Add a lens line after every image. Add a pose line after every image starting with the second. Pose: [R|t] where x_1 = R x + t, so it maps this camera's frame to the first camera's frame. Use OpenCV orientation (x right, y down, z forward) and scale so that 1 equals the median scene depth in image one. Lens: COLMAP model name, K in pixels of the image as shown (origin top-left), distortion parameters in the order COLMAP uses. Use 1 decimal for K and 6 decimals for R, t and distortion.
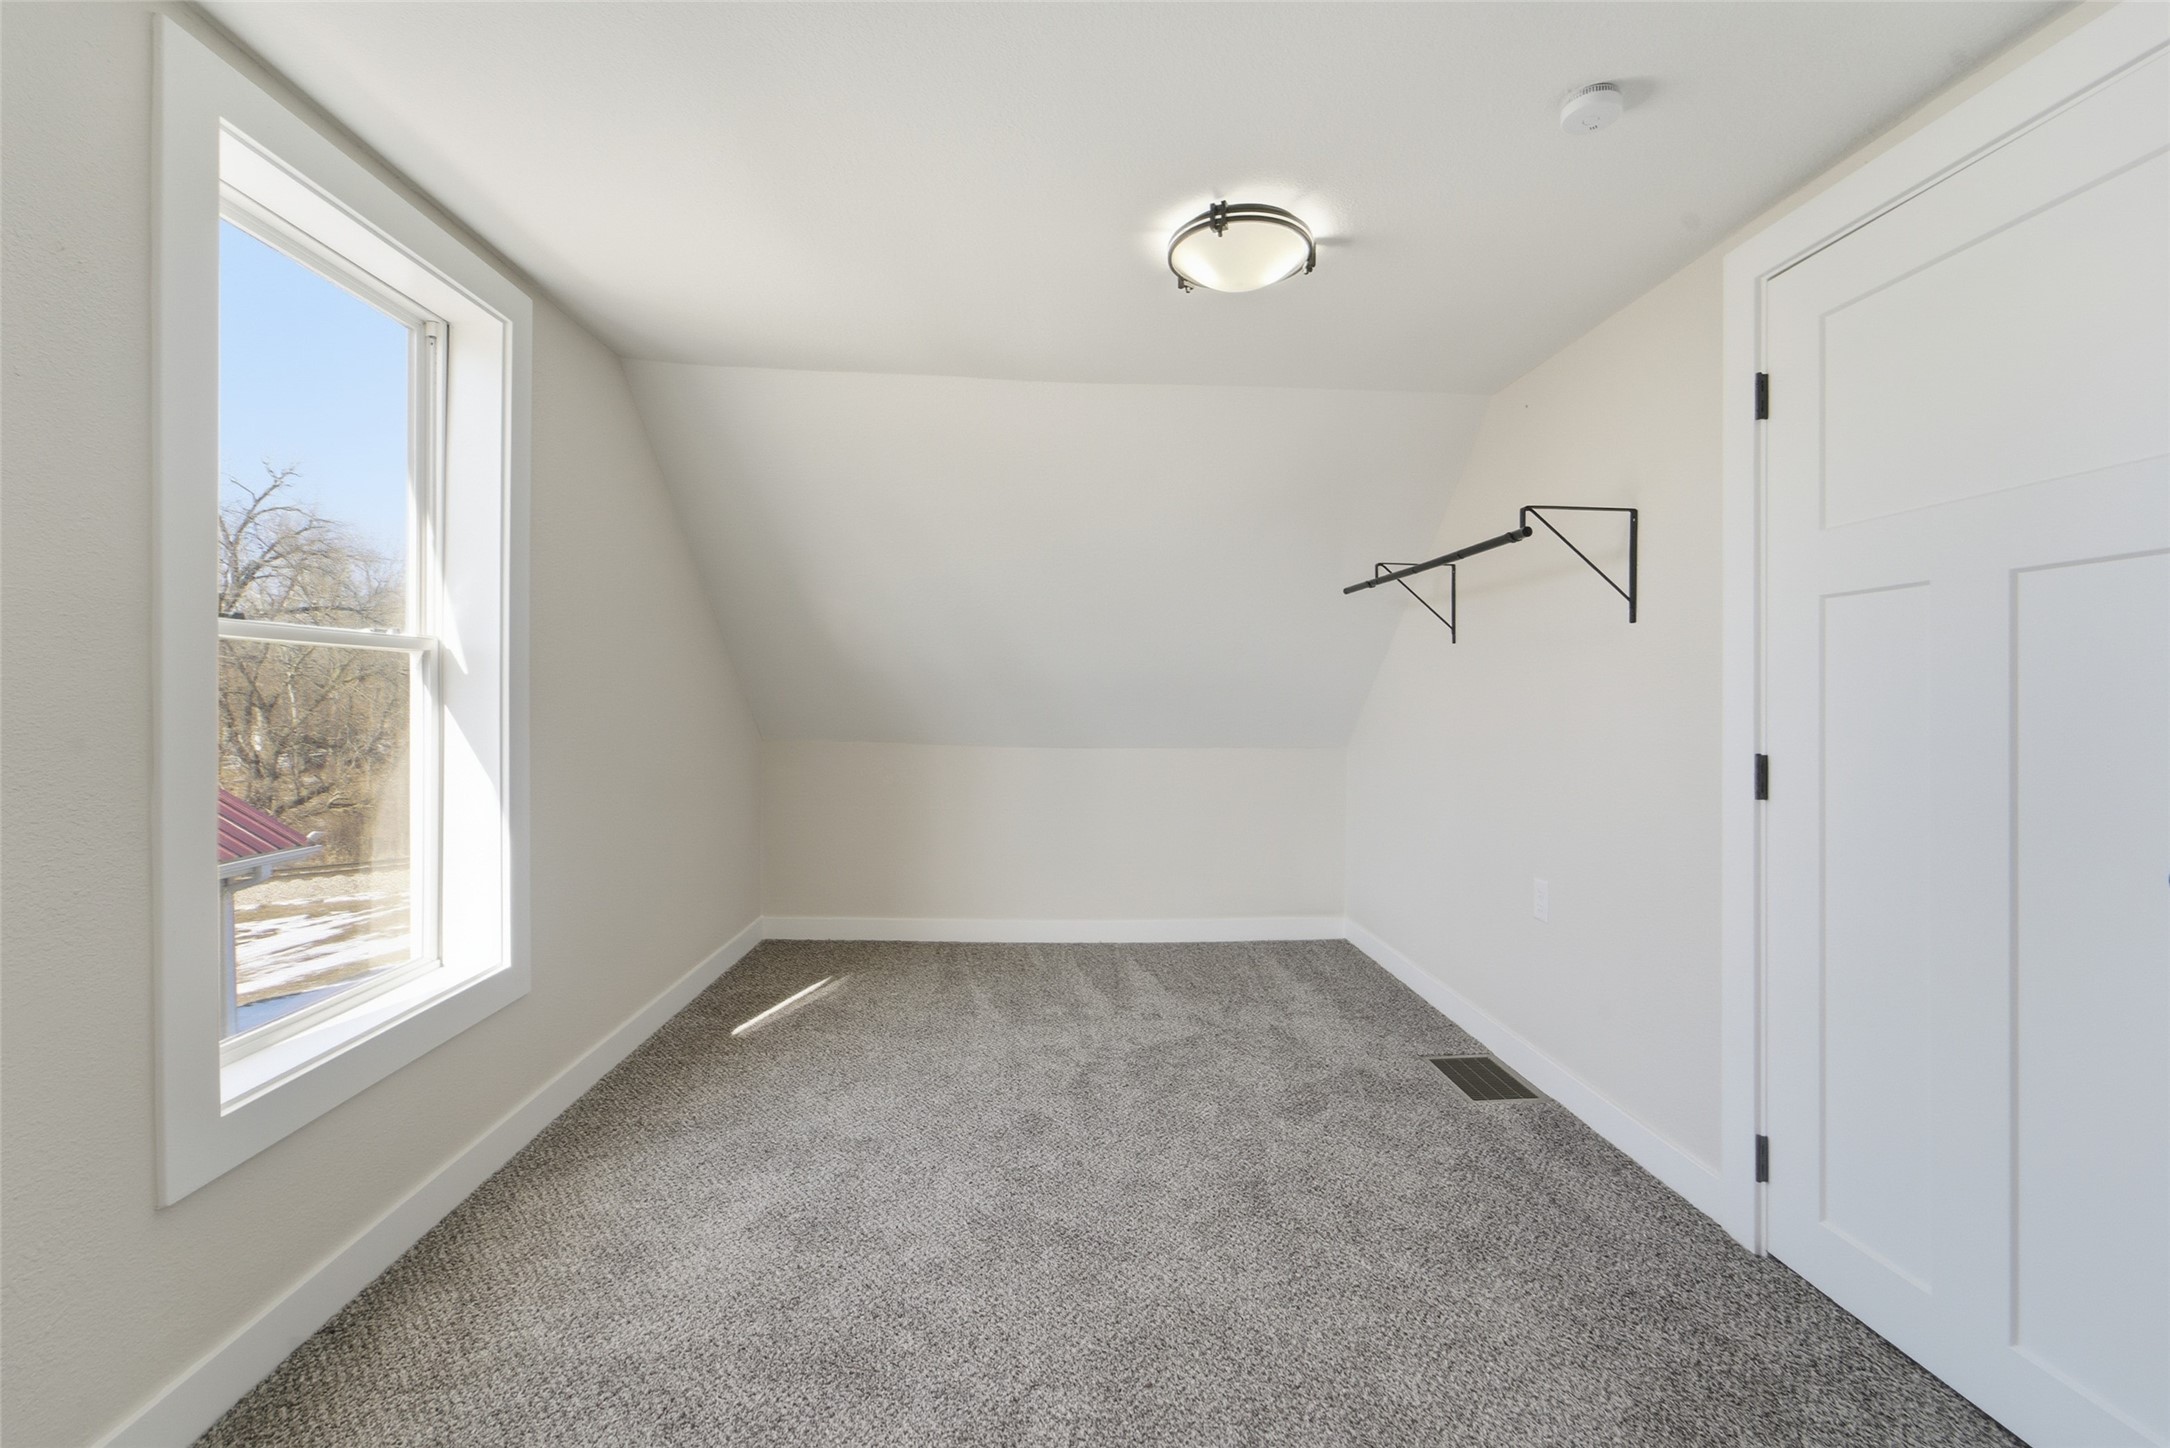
lens RADIAL K [[893.6, 0, 1083.7], [0, 893.6, 701.4], [0, 0, 1]] dist [-0.082066, 0.058174]
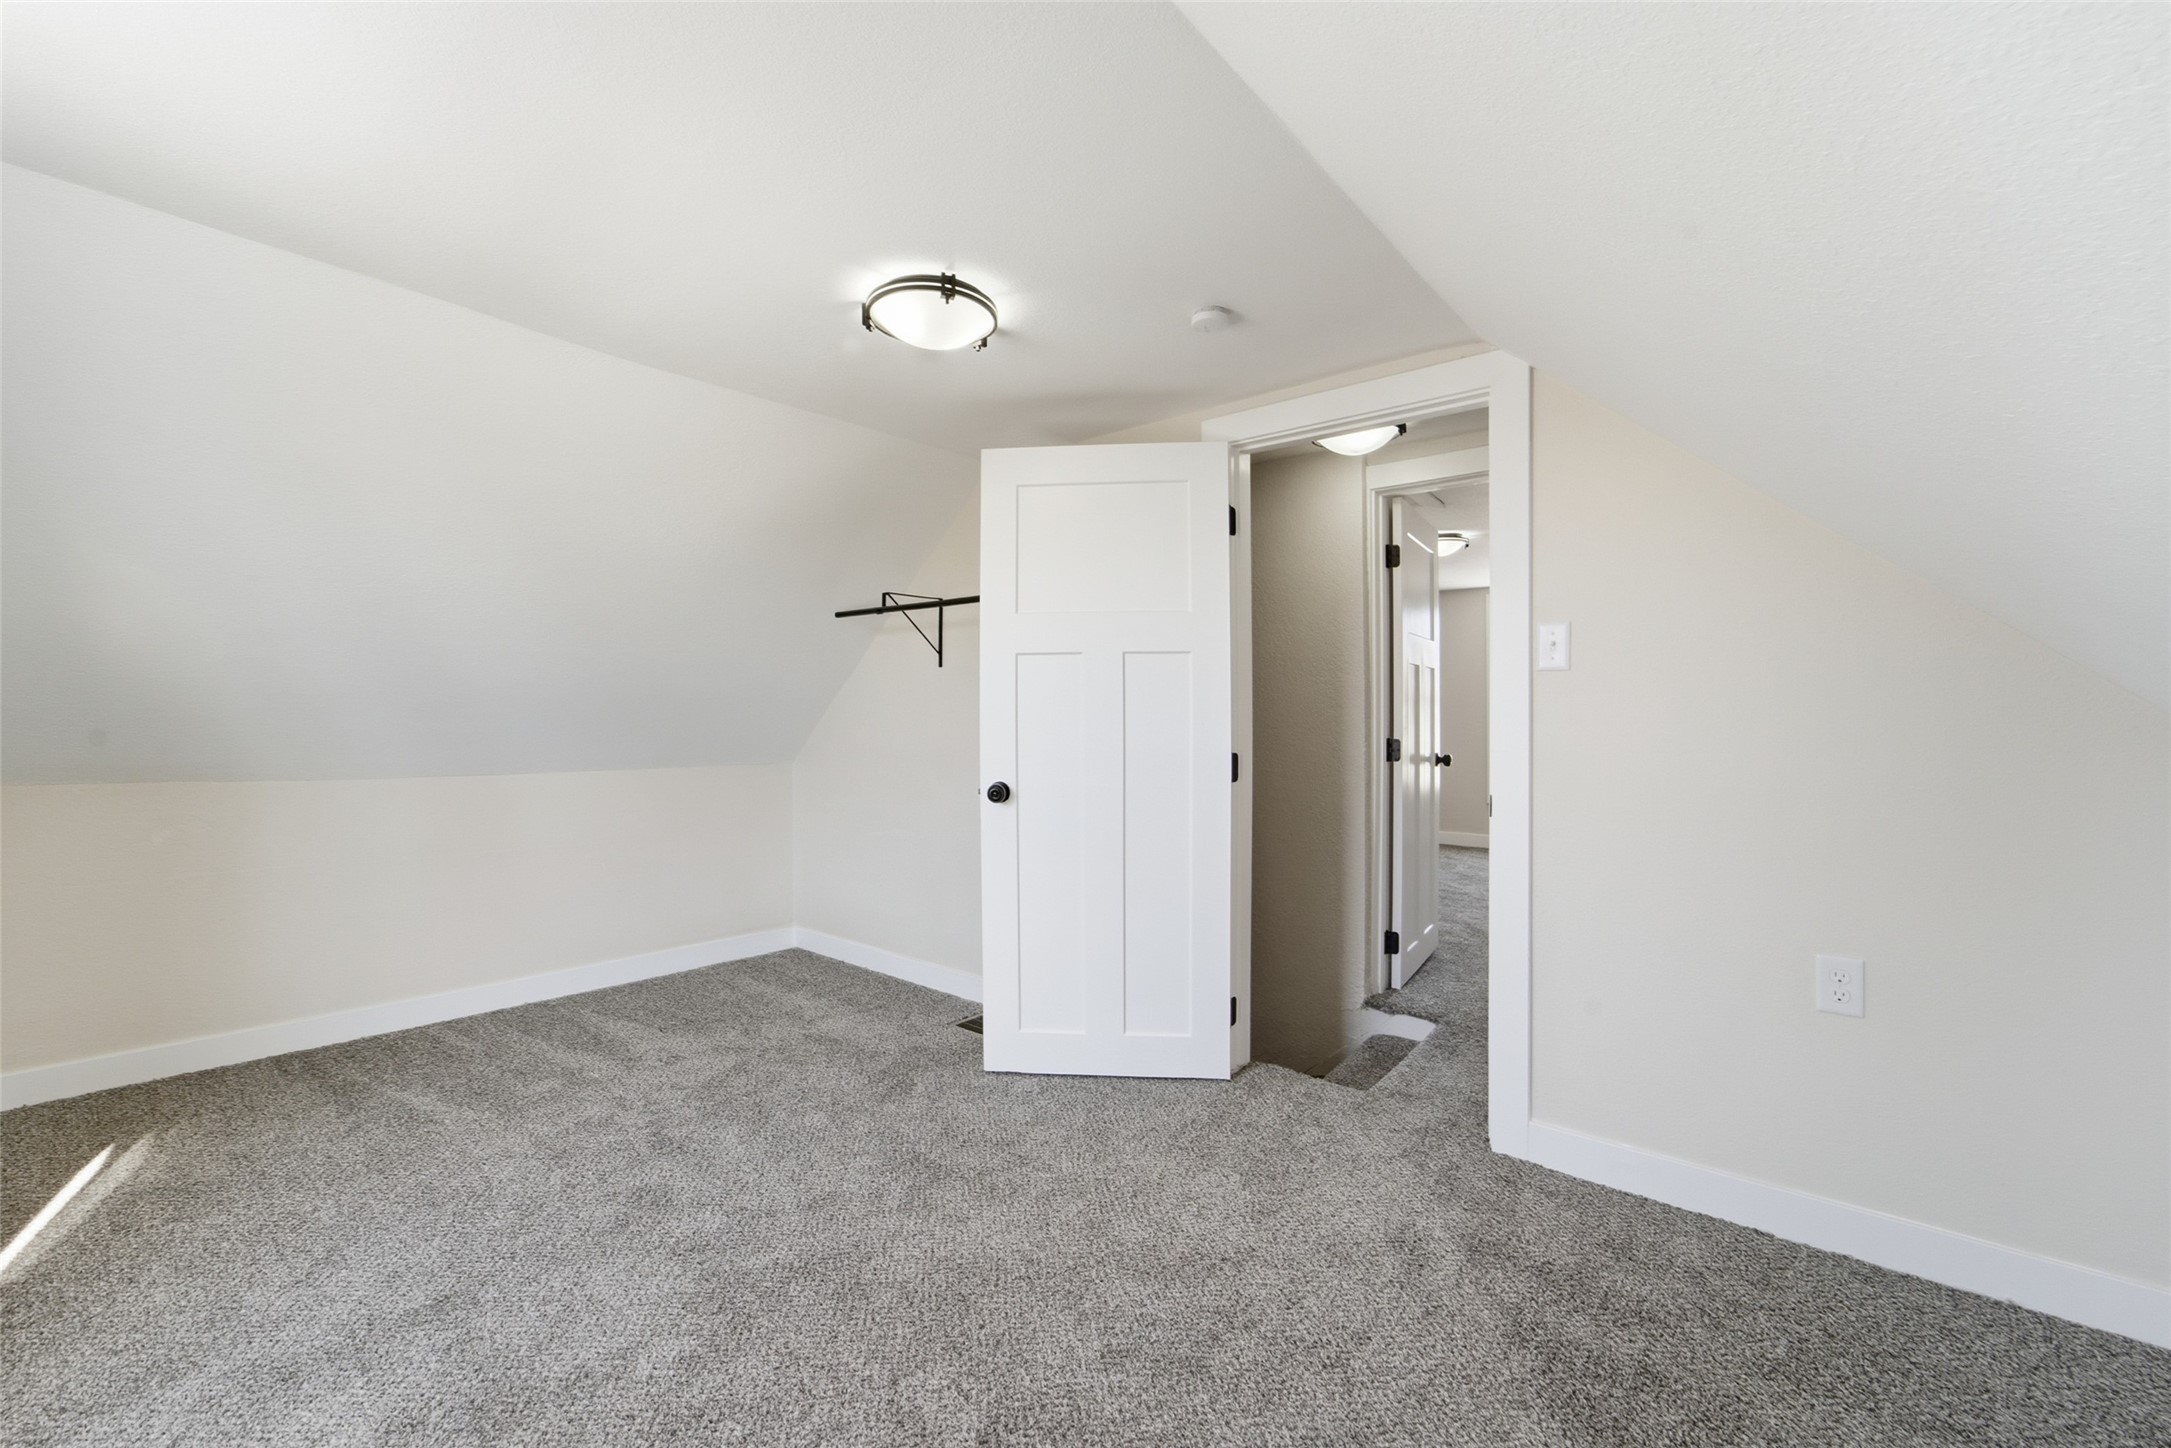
lens RADIAL K [[886.0, 0, 1102.4], [0, 886.0, 715.5], [0, 0, 1]] dist [-0.005883, -0.000007]
pose [[0.678574, 0.002964, 0.734526, -0.334713], [-0.002700, 0.999995, -0.001541, -0.002455], [-0.734527, -0.000937, 0.678579, 0.053824]]
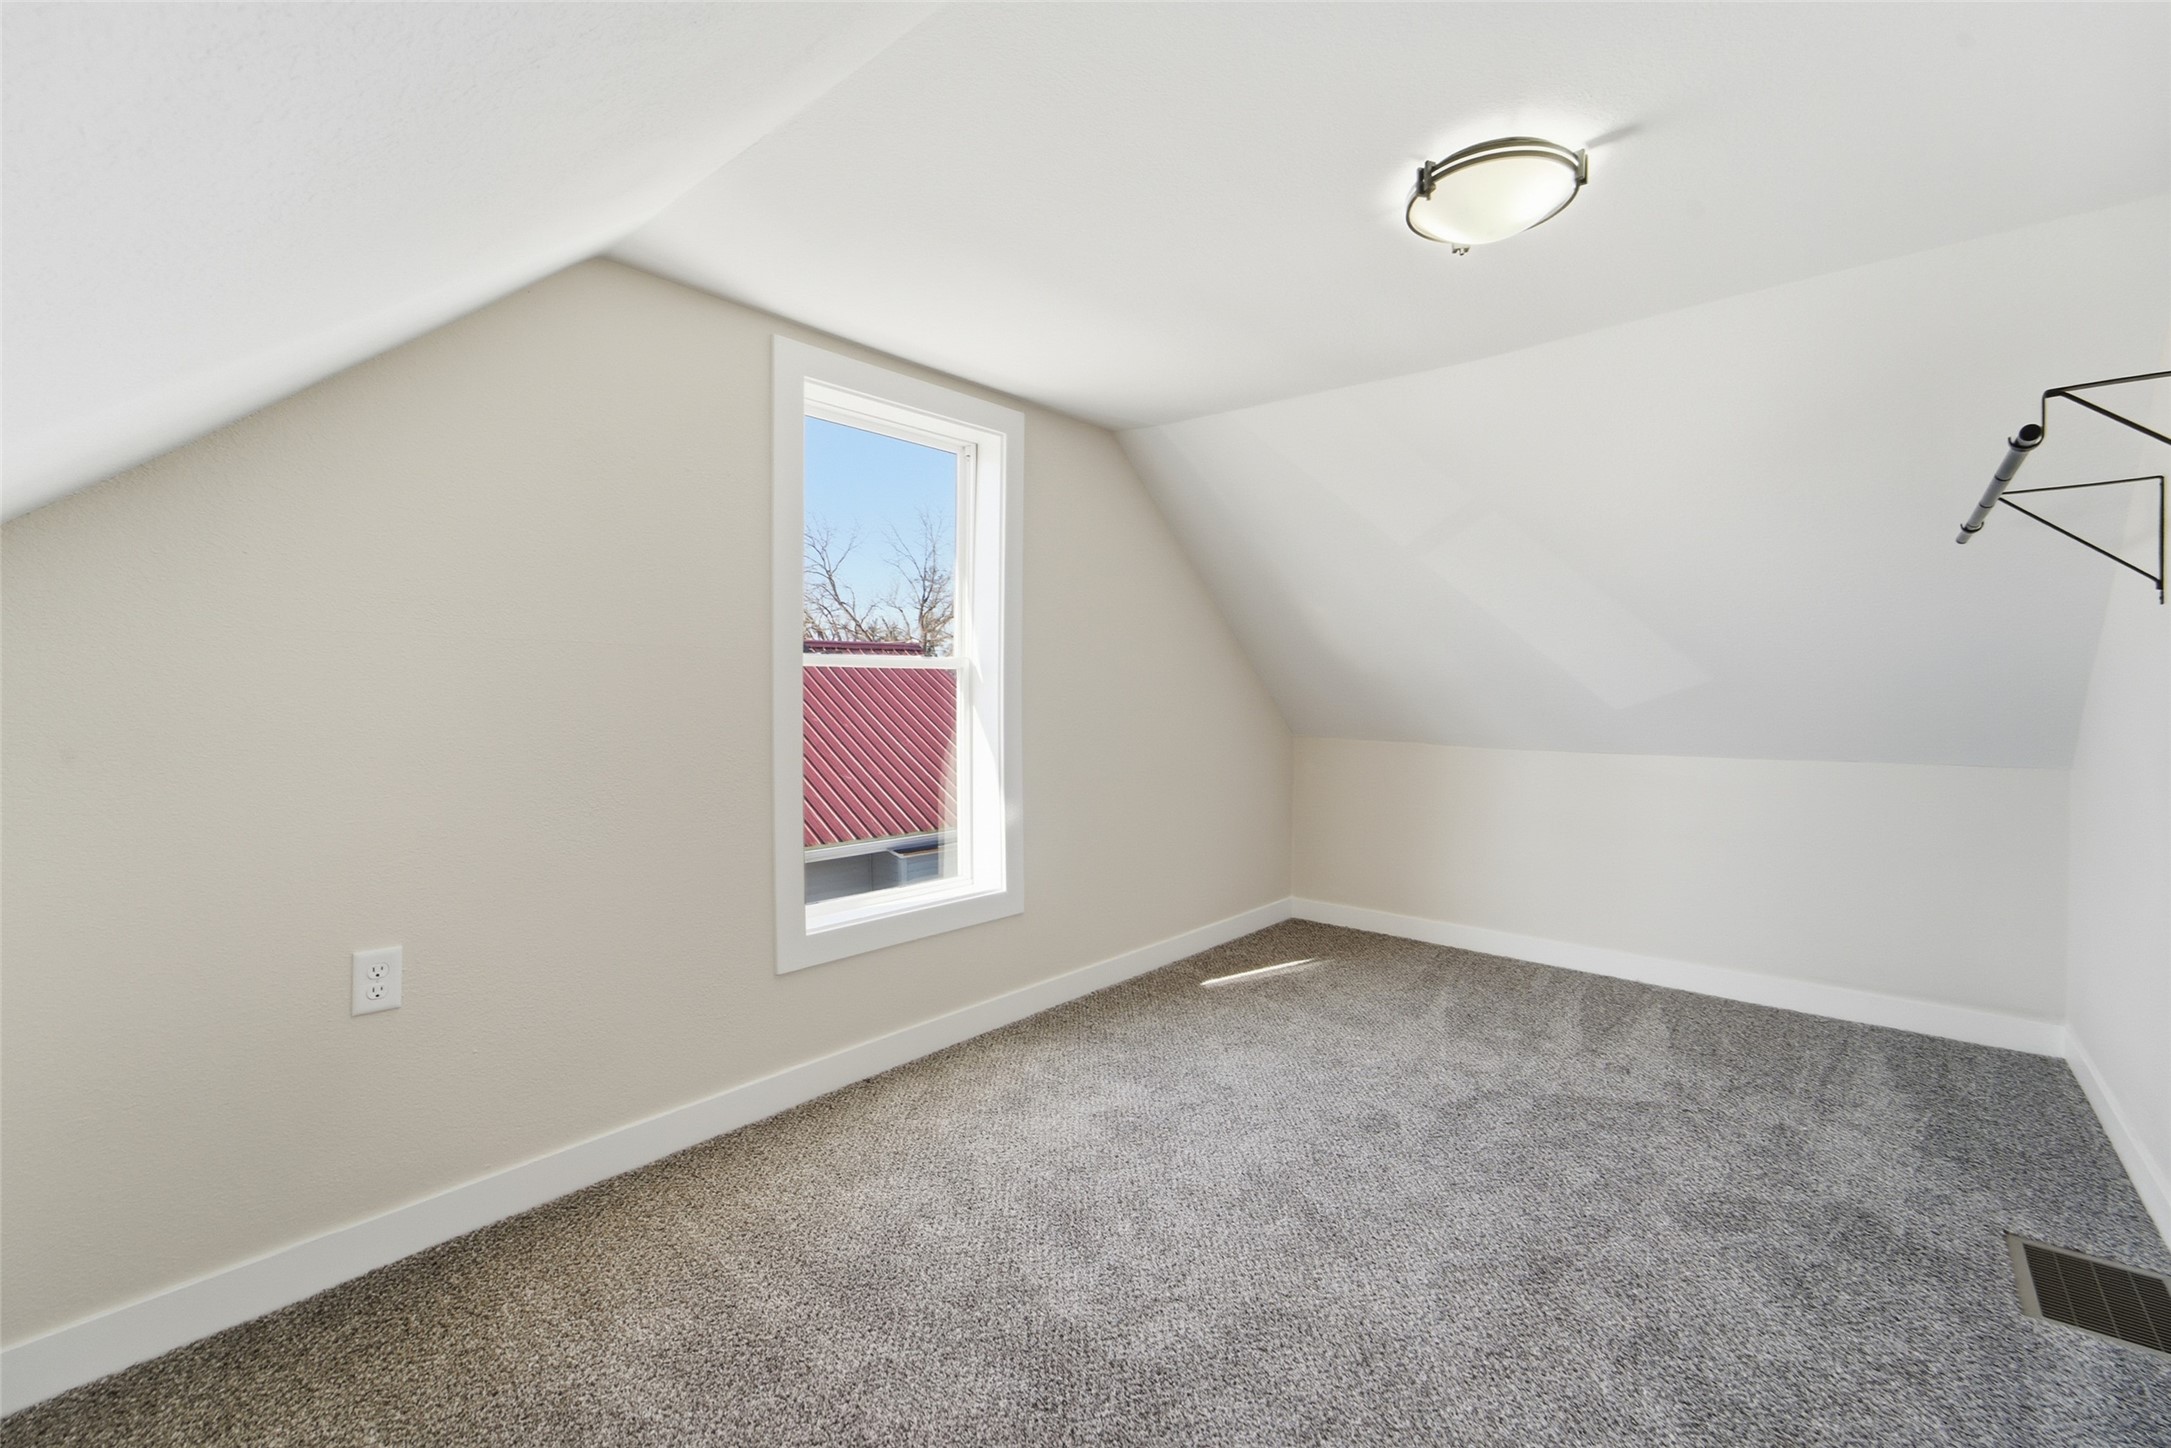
lens RADIAL K [[886.0, 0, 1102.4], [0, 886.0, 715.5], [0, 0, 1]] dist [-0.005883, -0.000007]
pose [[0.725098, 0.008338, -0.688595, 0.338537], [0.003906, 0.999861, 0.016220, -0.002460], [0.688635, -0.014451, 0.724965, 0.046862]]
